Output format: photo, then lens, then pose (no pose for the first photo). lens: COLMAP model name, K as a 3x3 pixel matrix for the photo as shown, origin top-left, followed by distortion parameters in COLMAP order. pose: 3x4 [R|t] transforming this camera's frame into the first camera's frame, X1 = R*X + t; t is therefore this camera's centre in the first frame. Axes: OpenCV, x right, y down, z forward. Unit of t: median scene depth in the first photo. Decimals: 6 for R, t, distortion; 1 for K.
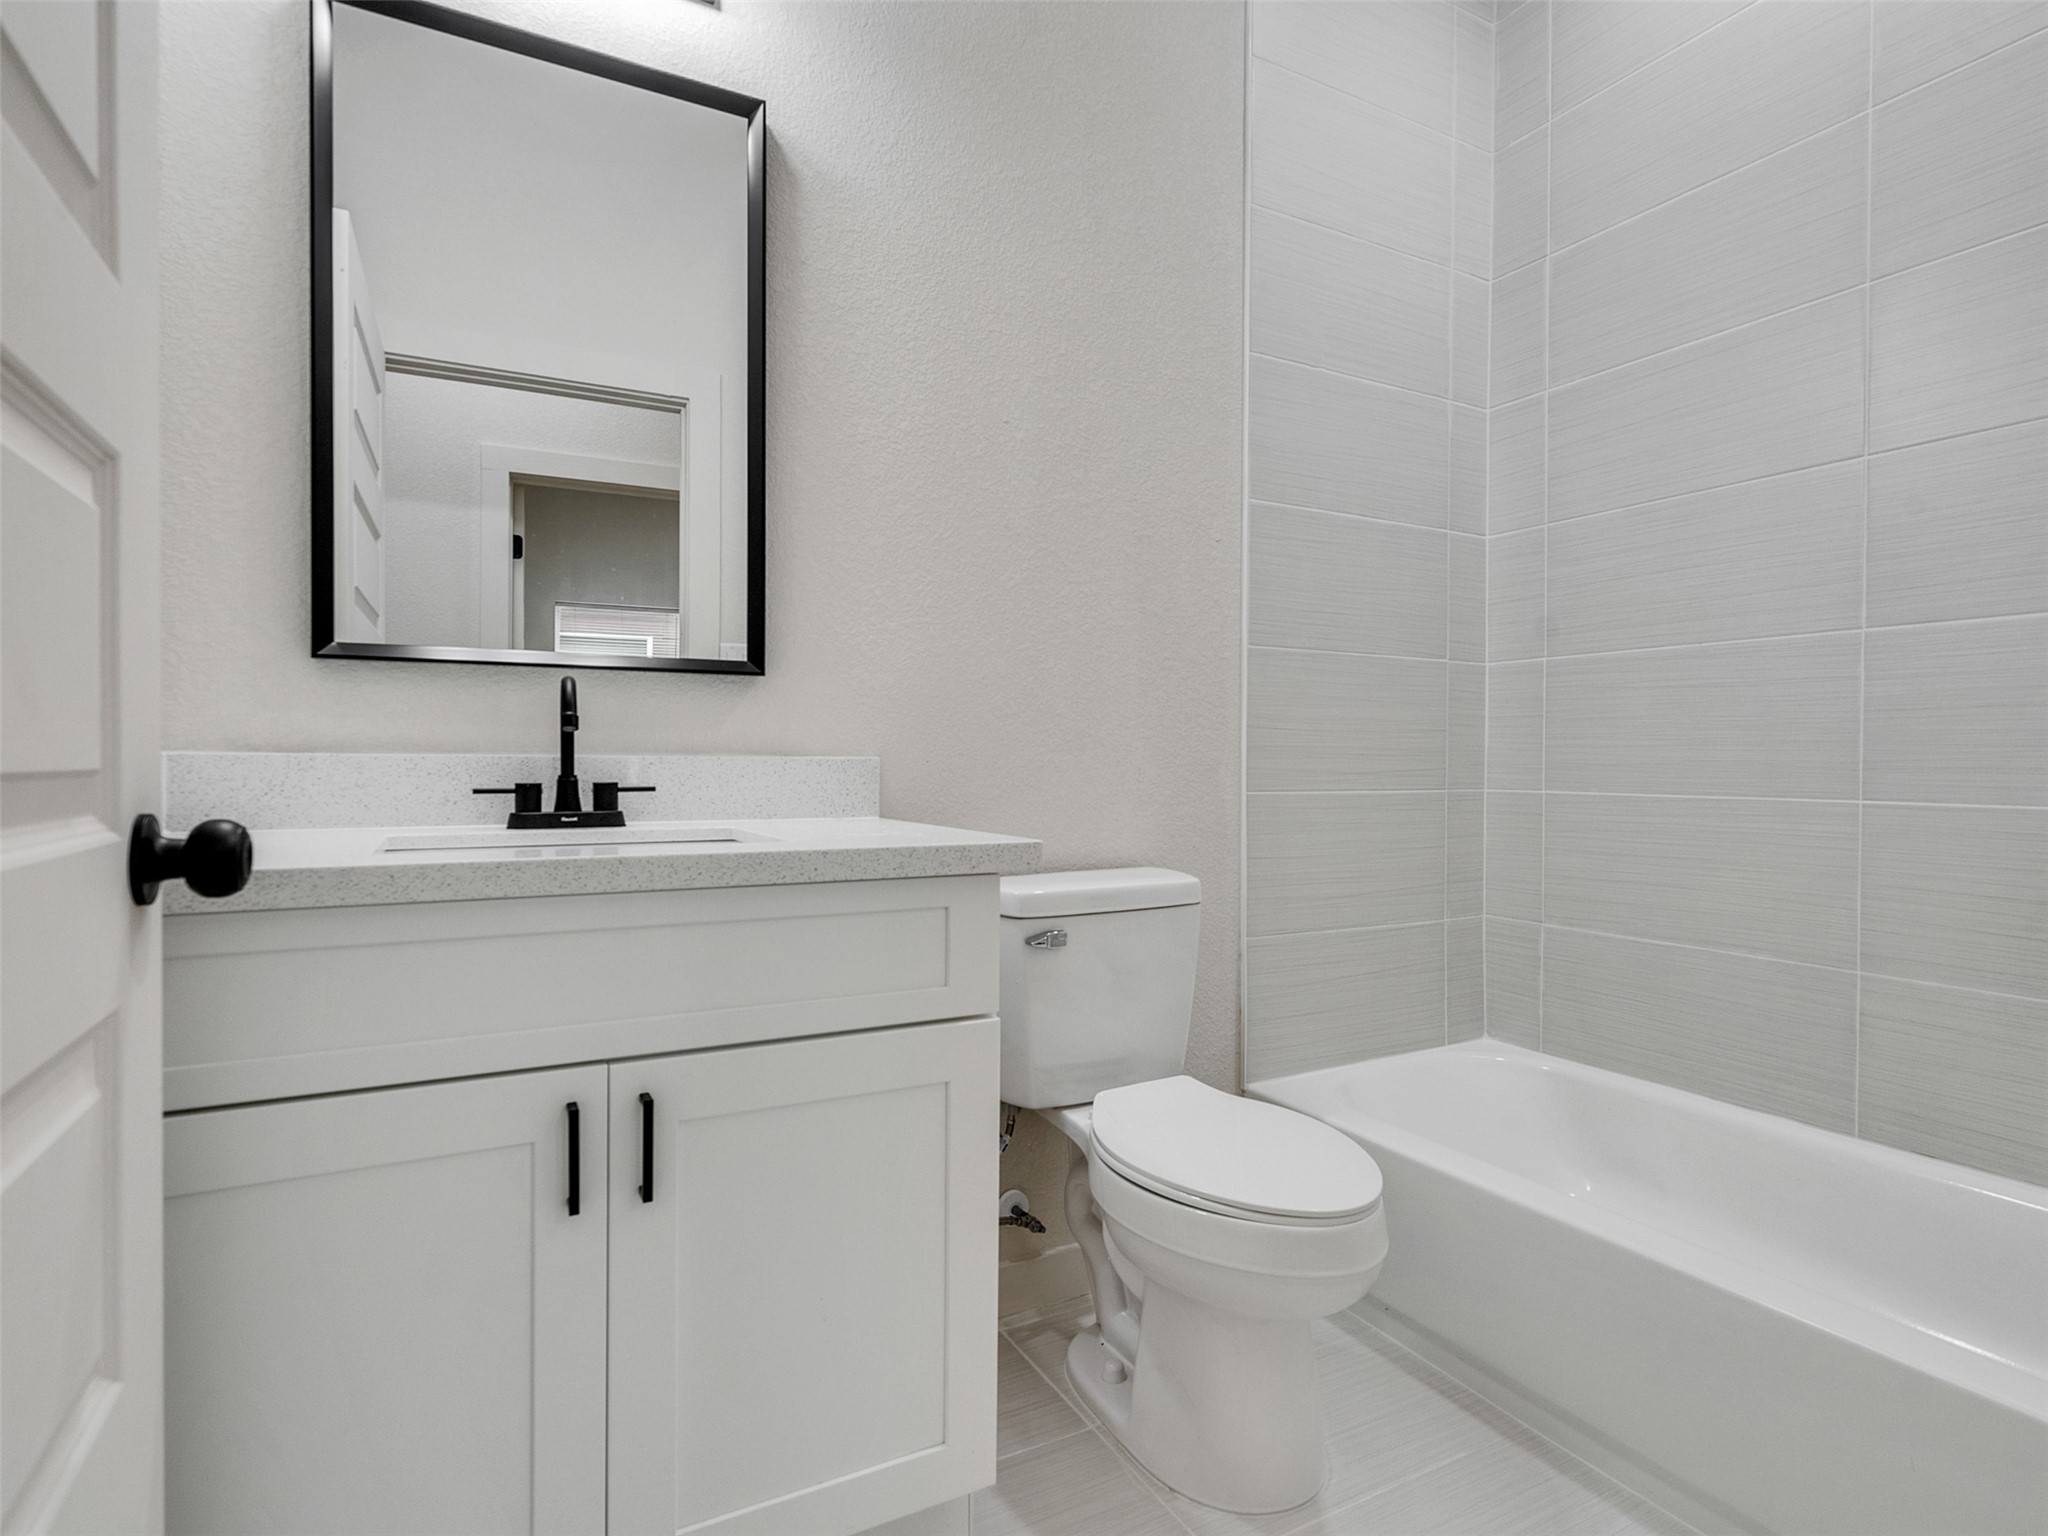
lens RADIAL K [[1036.6, 0, 989.9], [0, 1036.6, 771.0], [0, 0, 1]] dist [-0.005328, 0.004636]
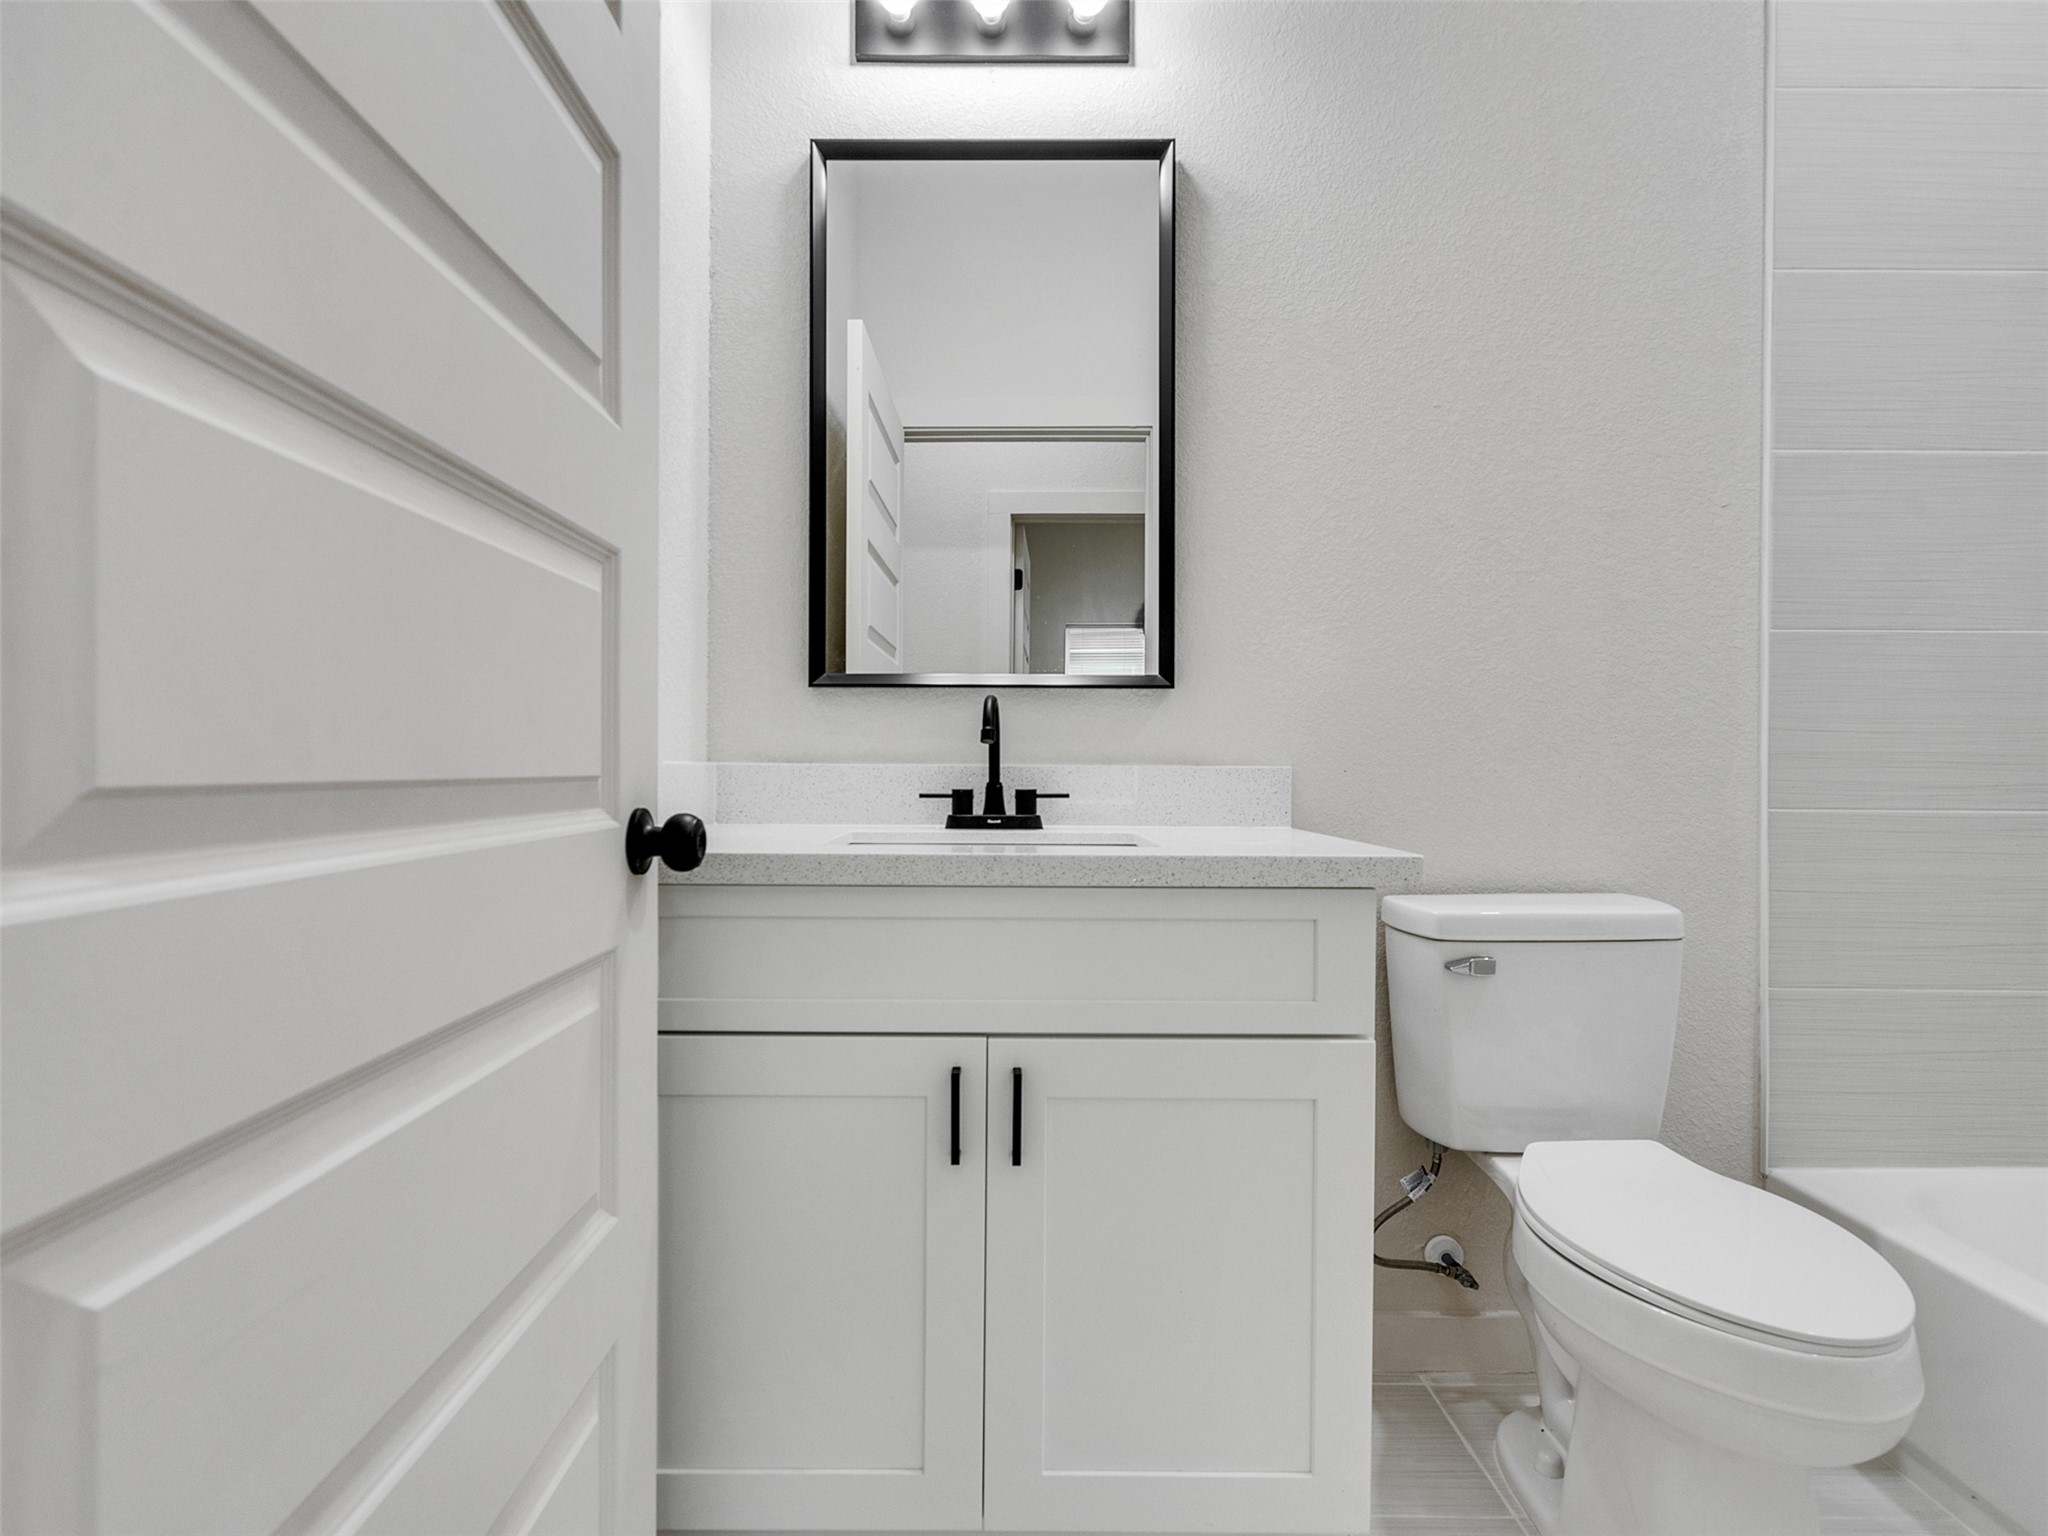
lens RADIAL K [[1036.6, 0, 1015.8], [0, 1036.6, 771.7], [0, 0, 1]] dist [-0.005328, 0.004636]
pose [[0.888146, 0.001749, -0.459558, 0.120888], [-0.005527, 0.999961, -0.006874, -0.000203], [0.459528, 0.008645, 0.888121, 0.003708]]
